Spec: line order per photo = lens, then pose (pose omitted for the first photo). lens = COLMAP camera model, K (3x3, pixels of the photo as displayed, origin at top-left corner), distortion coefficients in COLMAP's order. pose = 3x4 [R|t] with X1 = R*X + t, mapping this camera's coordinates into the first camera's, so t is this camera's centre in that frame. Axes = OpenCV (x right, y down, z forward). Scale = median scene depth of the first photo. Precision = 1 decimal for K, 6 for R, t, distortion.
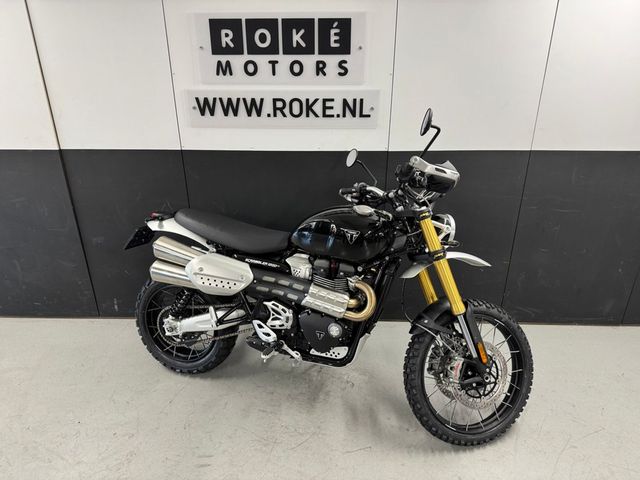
lens RADIAL K [[453.3, 0, 320.0], [0, 453.3, 240.0], [0, 0, 1]] dist [0.057475, -0.106297]
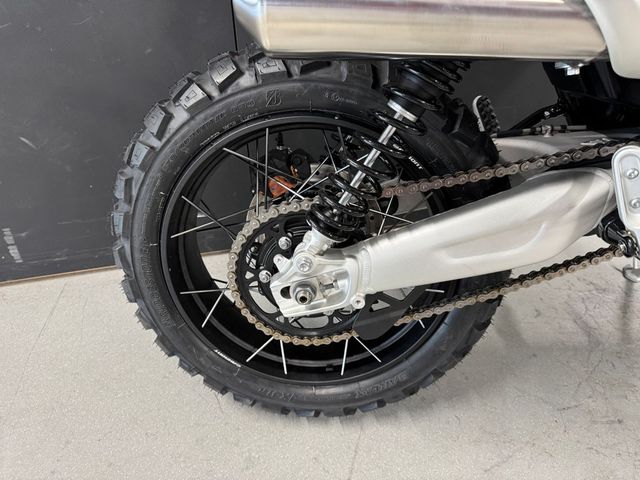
lens RADIAL K [[453.3, 0, 320.0], [0, 453.3, 240.0], [0, 0, 1]] dist [0.057475, -0.106297]
pose [[0.962725, -0.157499, 0.219896, -0.387325], [0.115109, 0.974256, 0.193842, 0.126876], [-0.244765, -0.161305, 0.956070, 0.800498]]
